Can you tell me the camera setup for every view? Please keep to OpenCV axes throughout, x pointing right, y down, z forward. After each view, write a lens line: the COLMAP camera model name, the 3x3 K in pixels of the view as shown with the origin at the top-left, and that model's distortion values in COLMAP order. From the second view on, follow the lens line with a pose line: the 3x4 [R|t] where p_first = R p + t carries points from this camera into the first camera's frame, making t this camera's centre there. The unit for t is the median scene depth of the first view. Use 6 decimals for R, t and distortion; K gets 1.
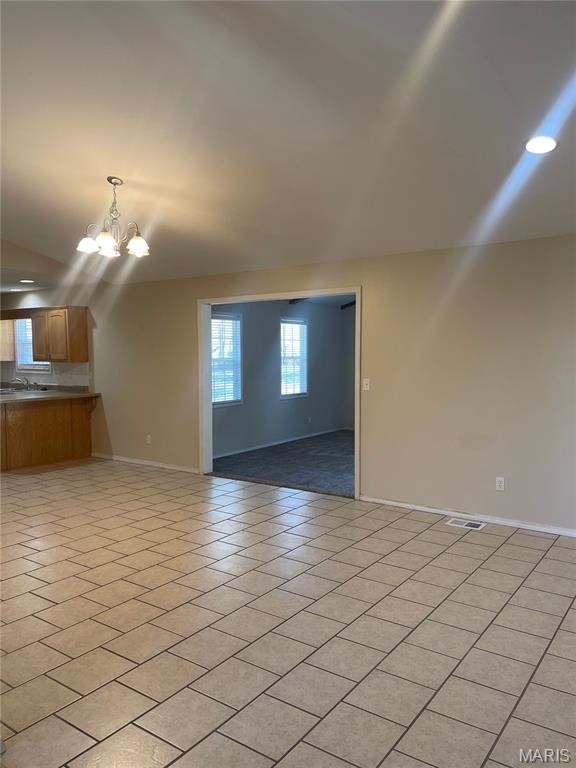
lens RADIAL K [[577.5, 0, 288.9], [0, 577.5, 383.6], [0, 0, 1]] dist [0.054335, -0.073724]
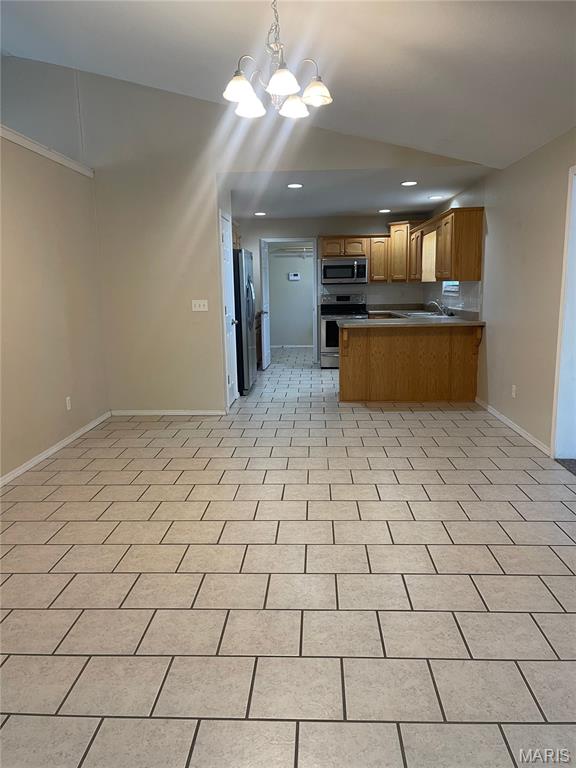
lens RADIAL K [[577.5, 0, 288.2], [0, 577.5, 383.4], [0, 0, 1]] dist [0.054335, -0.073724]
pose [[0.536142, 0.139310, -0.832553, 0.181726], [-0.033432, 0.989018, 0.143962, -0.004850], [0.843465, -0.049350, 0.534912, 0.368860]]
